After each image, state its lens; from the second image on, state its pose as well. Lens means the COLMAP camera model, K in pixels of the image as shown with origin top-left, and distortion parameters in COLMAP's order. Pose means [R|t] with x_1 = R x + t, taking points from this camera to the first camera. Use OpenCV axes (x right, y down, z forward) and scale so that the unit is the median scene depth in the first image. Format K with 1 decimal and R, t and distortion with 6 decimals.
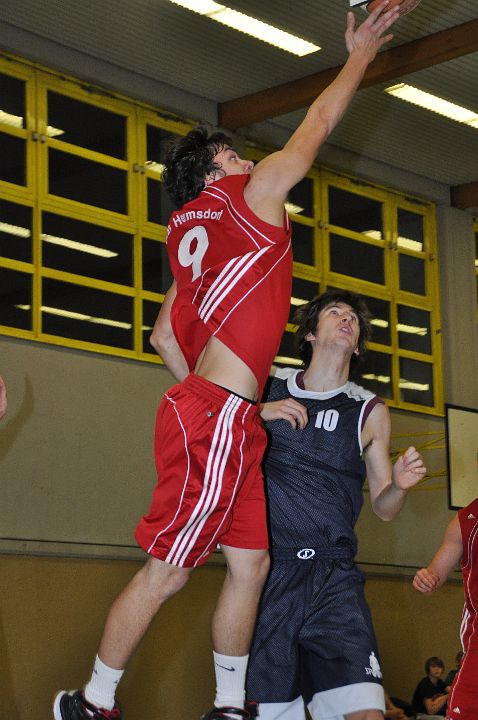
lens RADIAL K [[1761.5, 0, 215.4], [0, 1761.5, 362.2], [0, 0, 1]] dist [0.595221, 0.000000]
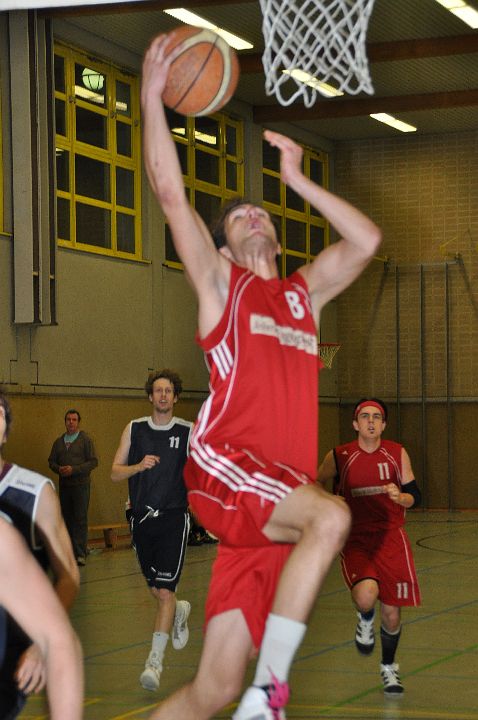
lens RADIAL K [[2017.6, 0, 237.9], [0, 2017.6, 365.8], [0, 0, 1]] dist [0.753266, 0.000000]
pose [[0.939192, 0.003509, 0.343374, -0.376211], [-0.045115, 0.992541, 0.113255, -0.074744], [-0.340415, -0.121860, 0.932345, -0.412871]]
